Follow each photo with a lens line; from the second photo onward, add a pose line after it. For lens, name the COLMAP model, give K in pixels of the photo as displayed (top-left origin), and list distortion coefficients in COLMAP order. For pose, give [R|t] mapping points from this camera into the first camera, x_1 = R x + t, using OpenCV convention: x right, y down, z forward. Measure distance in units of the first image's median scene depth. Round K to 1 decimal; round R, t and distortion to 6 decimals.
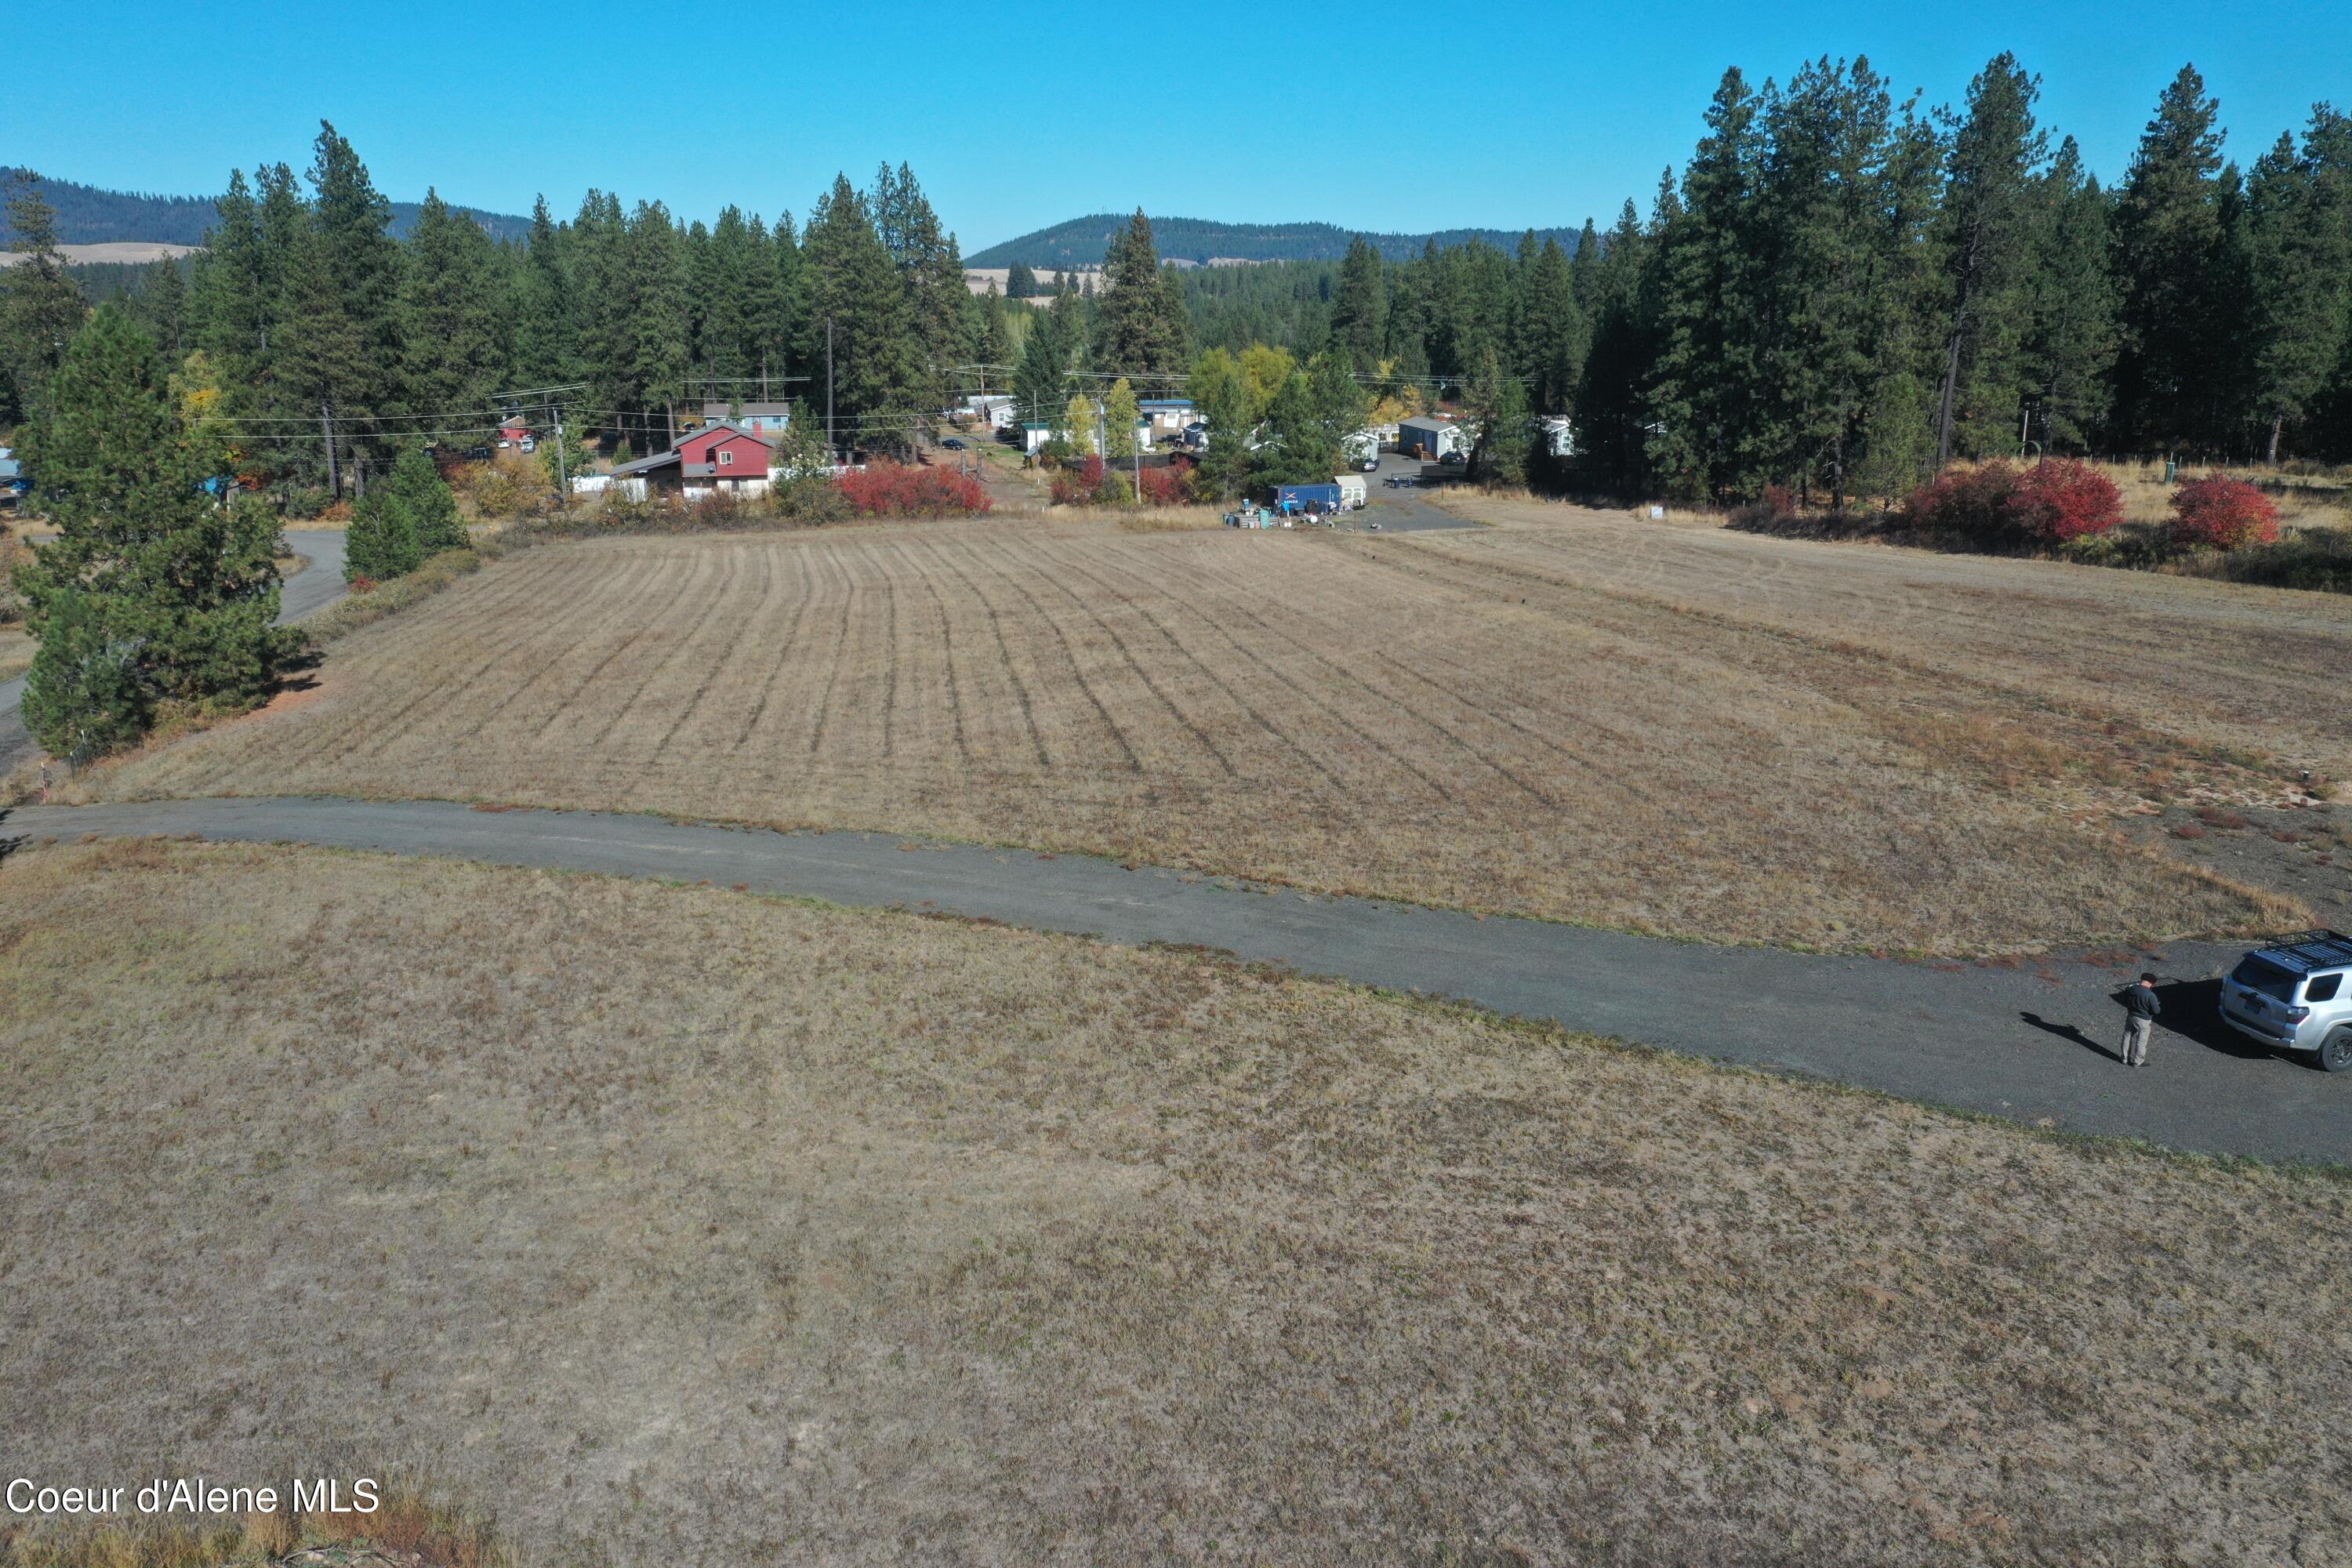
lens RADIAL K [[1832.4, 0, 1171.7], [0, 1832.4, 782.2], [0, 0, 1]] dist [-0.004688, 0.000962]
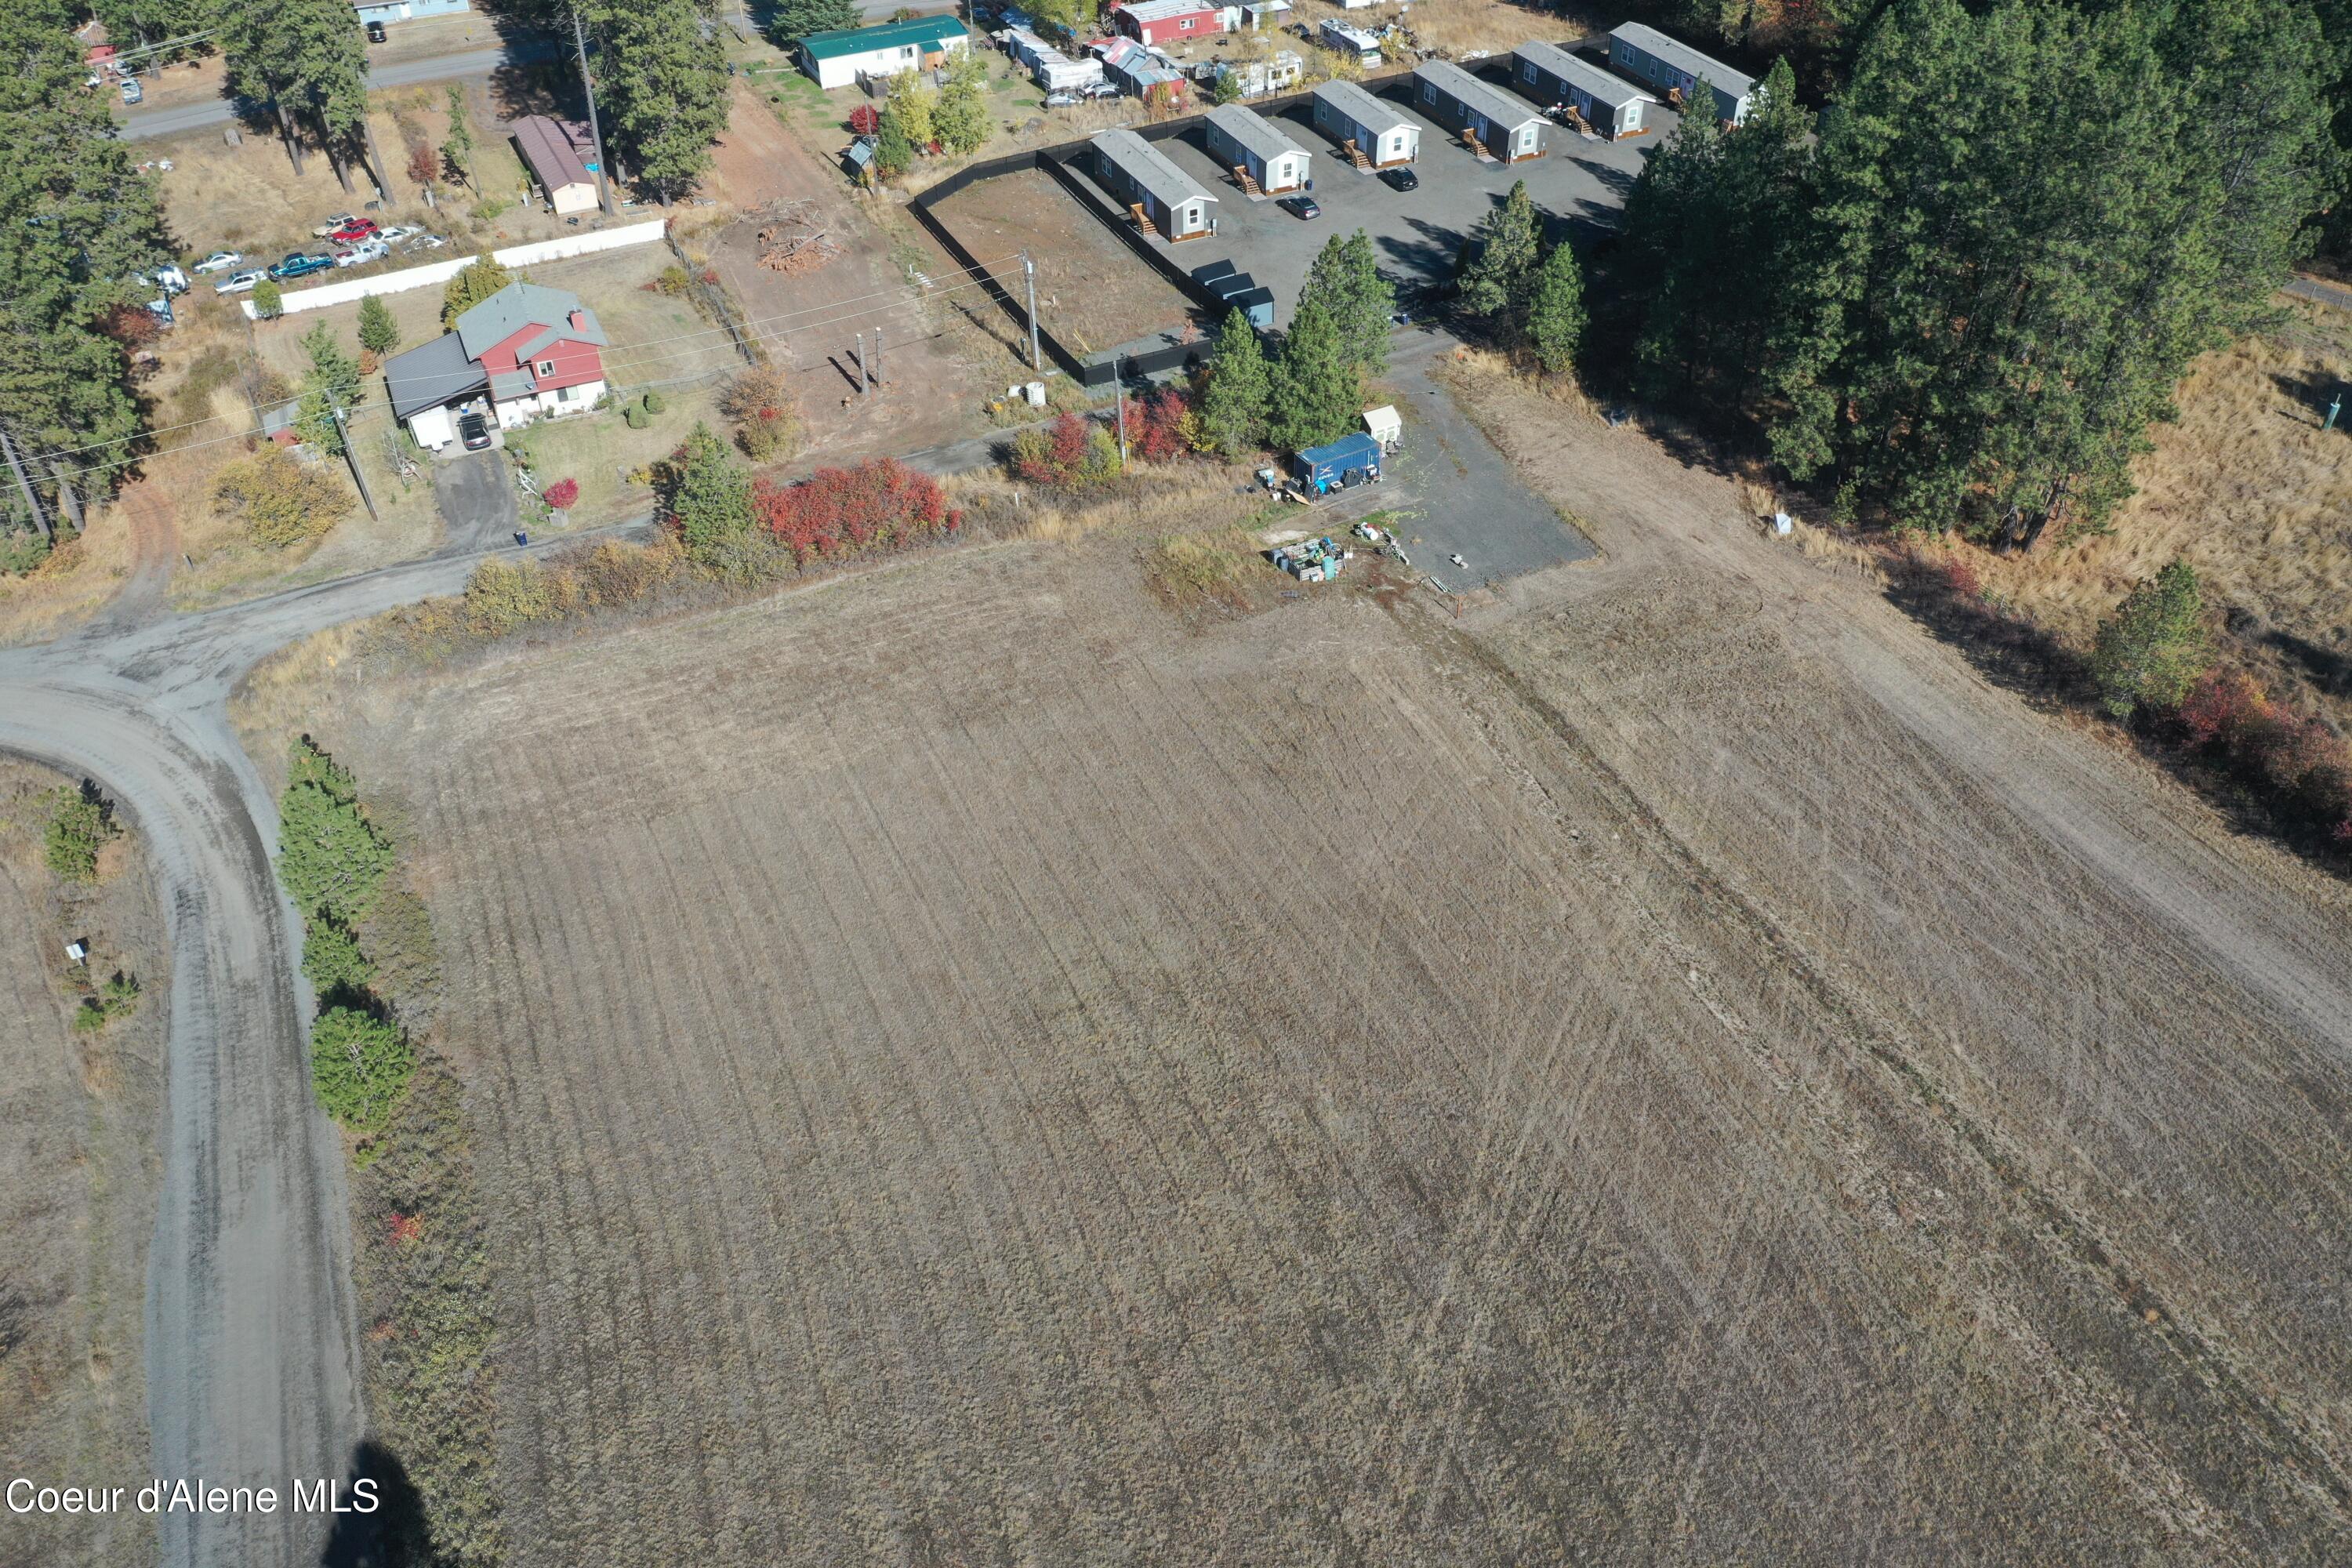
lens RADIAL K [[1832.4, 0, 1175.2], [0, 1832.4, 789.4], [0, 0, 1]] dist [-0.004688, 0.000962]
pose [[0.979639, -0.137854, 0.145955, -0.136739], [0.062824, 0.900976, 0.429297, -0.373546], [-0.190682, -0.411387, 0.891292, 0.216180]]
